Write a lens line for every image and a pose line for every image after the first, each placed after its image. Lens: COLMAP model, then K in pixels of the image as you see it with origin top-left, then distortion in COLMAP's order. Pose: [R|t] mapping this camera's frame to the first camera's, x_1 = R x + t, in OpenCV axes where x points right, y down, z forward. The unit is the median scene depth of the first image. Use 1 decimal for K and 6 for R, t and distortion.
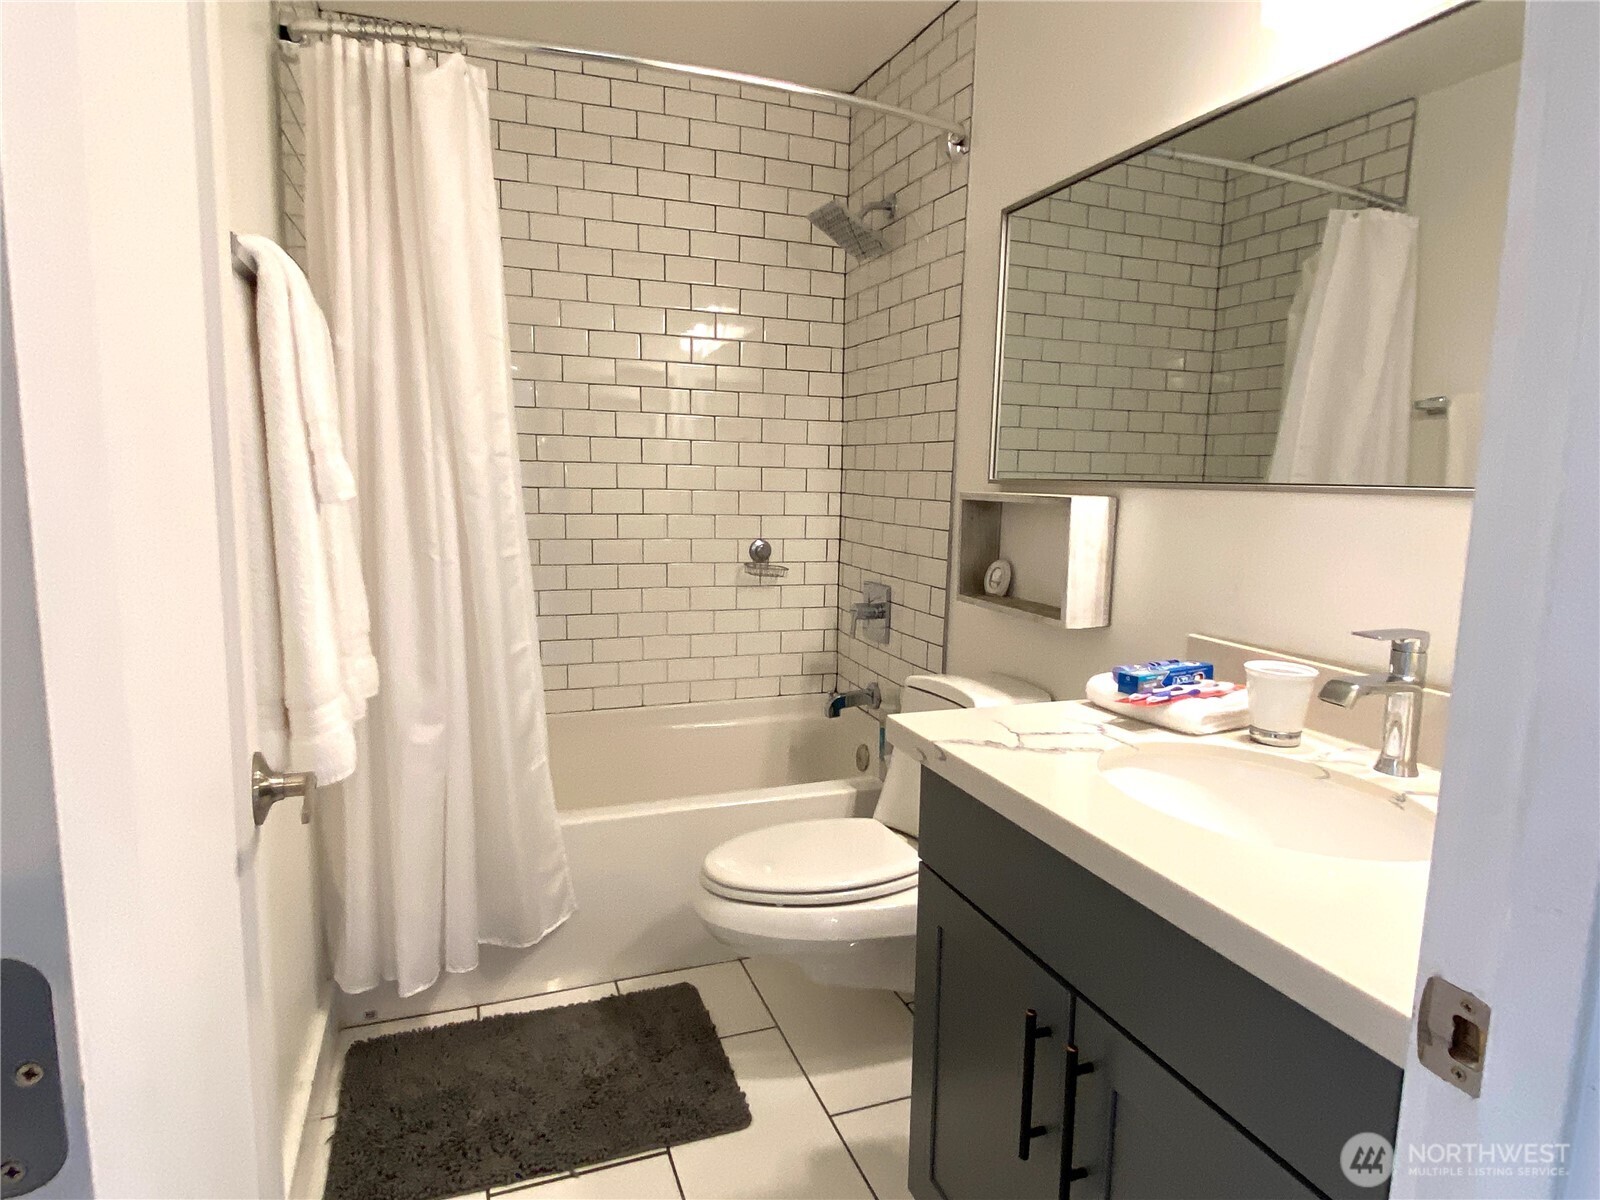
lens RADIAL K [[944.2, 0, 800.2], [0, 944.2, 600.4], [0, 0, 1]] dist [0.044398, -0.030549]
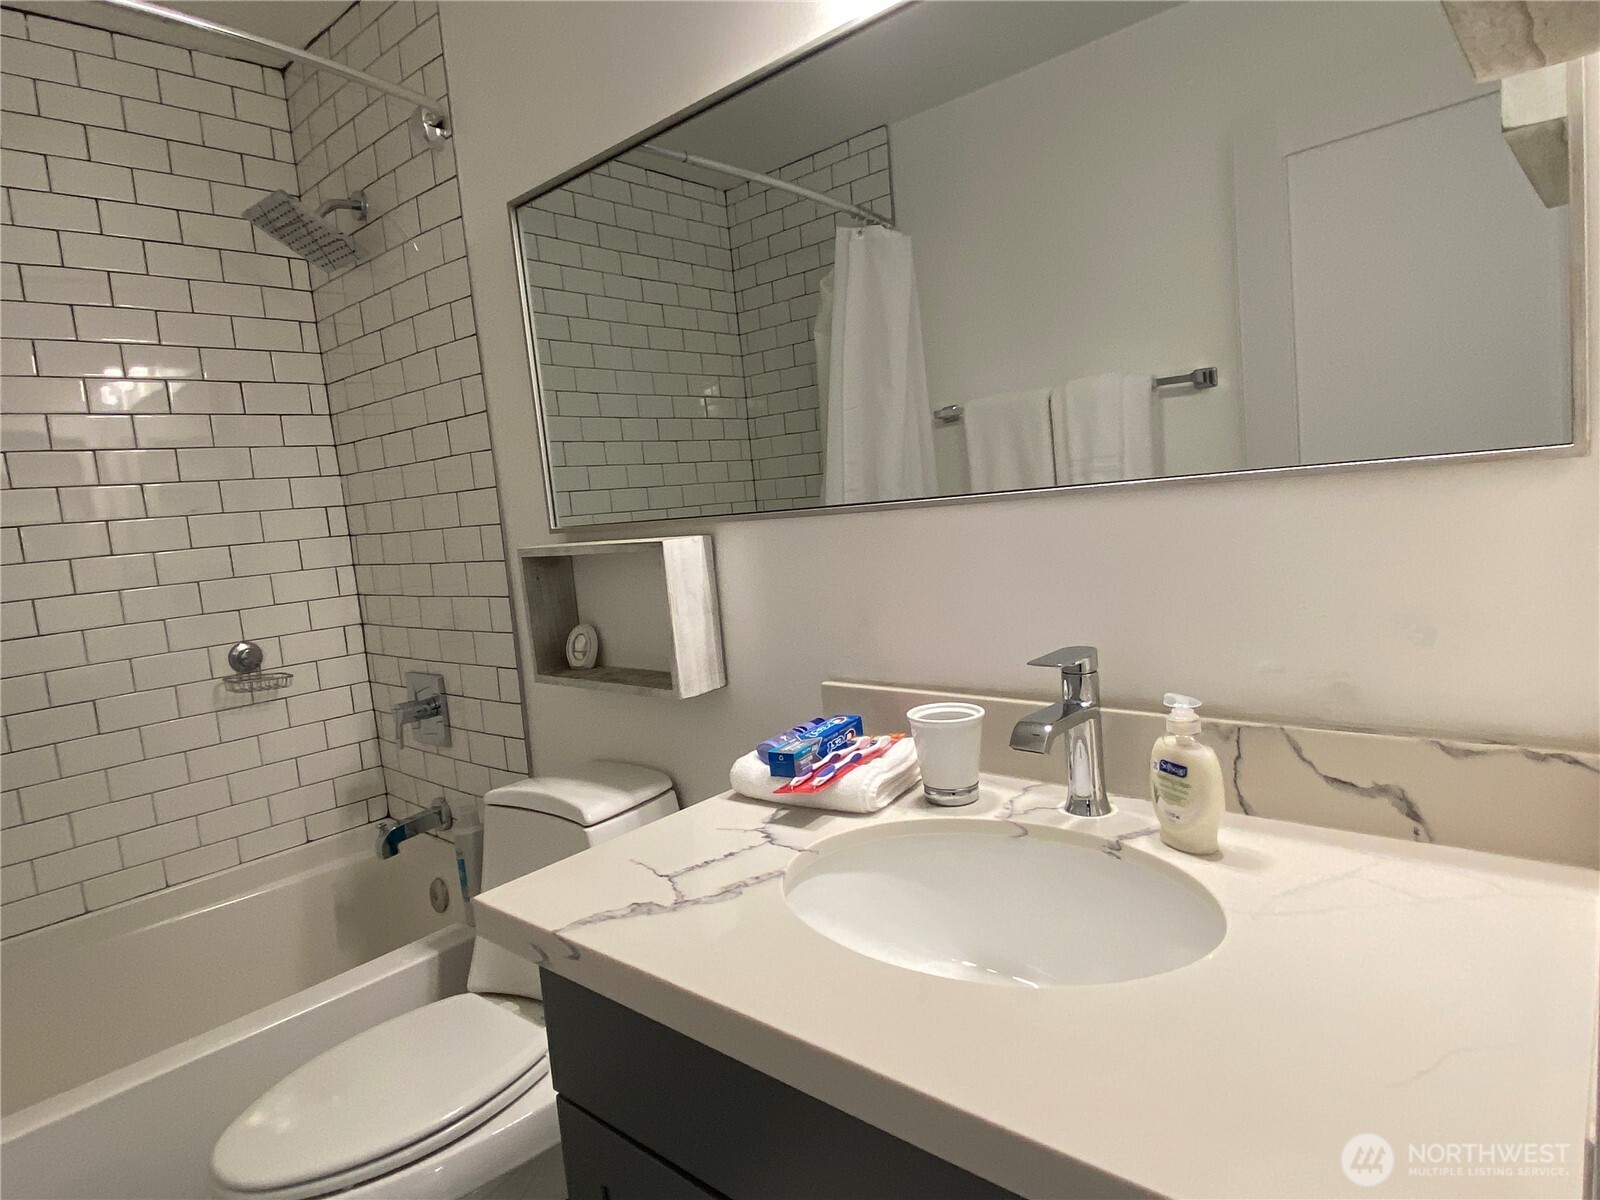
lens RADIAL K [[944.2, 0, 802.2], [0, 944.2, 599.6], [0, 0, 1]] dist [0.044398, -0.030549]
pose [[0.881382, -0.147573, 0.448763, 0.013516], [0.167061, 0.985939, -0.003892, -0.023556], [-0.441879, 0.078401, 0.893642, 0.149013]]
